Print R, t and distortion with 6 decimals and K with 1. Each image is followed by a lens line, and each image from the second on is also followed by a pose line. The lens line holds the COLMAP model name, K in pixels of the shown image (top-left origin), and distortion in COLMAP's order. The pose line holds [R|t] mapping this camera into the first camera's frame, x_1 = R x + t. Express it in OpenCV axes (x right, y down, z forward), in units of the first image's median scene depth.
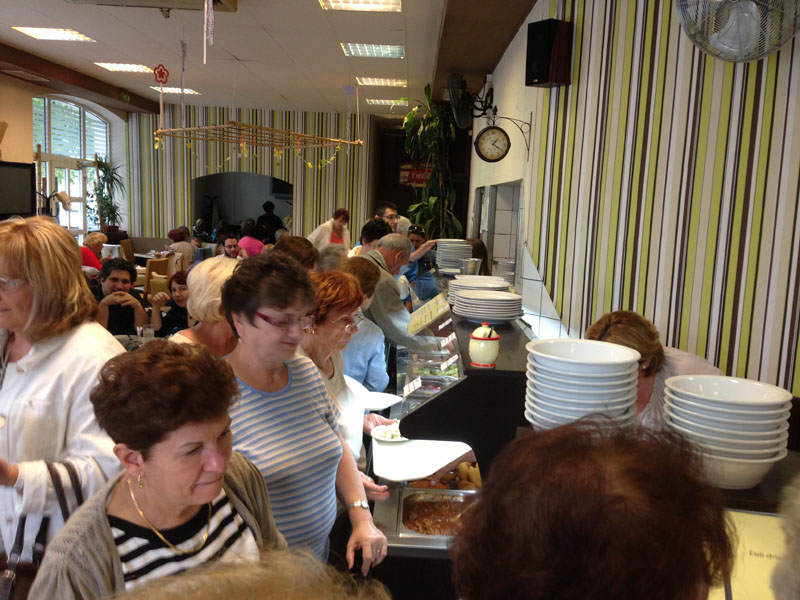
lens RADIAL K [[753.8, 0, 400.0], [0, 753.8, 300.0], [0, 0, 1]] dist [0.075728, -0.020967]
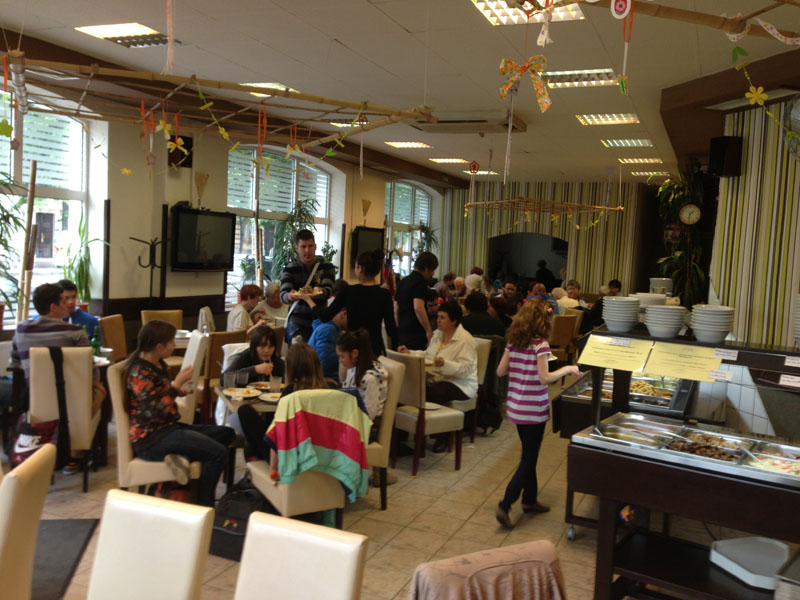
lens RADIAL K [[753.8, 0, 400.0], [0, 753.8, 300.0], [0, 0, 1]] dist [0.075728, -0.020967]
pose [[0.930316, 0.029868, -0.365542, 0.061379], [-0.057648, 0.996198, -0.065318, 0.039630], [0.362201, 0.081839, 0.928500, -0.249307]]
